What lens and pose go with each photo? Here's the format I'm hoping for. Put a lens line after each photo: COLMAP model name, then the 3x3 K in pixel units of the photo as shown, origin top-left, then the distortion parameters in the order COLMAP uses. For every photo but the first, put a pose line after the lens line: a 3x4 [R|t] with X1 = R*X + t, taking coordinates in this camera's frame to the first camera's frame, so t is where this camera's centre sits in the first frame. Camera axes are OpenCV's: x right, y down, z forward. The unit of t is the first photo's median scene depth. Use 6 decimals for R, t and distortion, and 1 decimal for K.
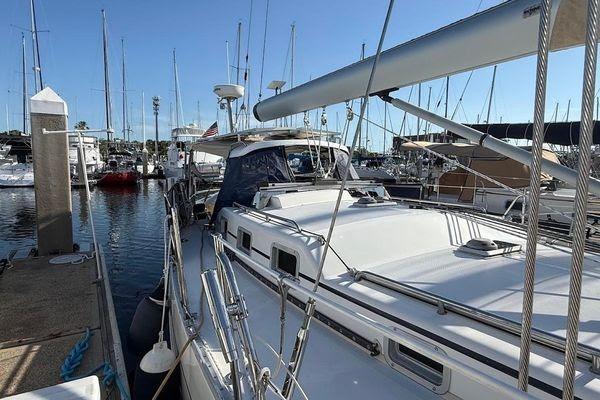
lens RADIAL K [[432.1, 0, 298.5], [0, 432.1, 202.1], [0, 0, 1]] dist [0.180518, -0.360932]
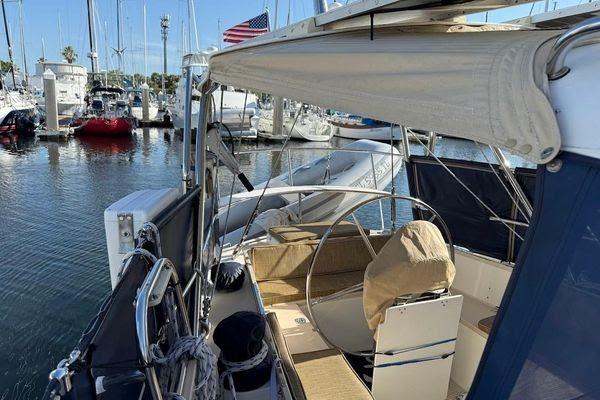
lens RADIAL K [[434.9, 0, 297.3], [0, 434.9, 206.3], [0, 0, 1]] dist [0.076279, -0.101018]
pose [[0.998935, 0.029809, -0.035207, -0.070299], [-0.024674, 0.990097, 0.138203, -0.029711], [0.038978, -0.137187, 0.989778, 0.280368]]
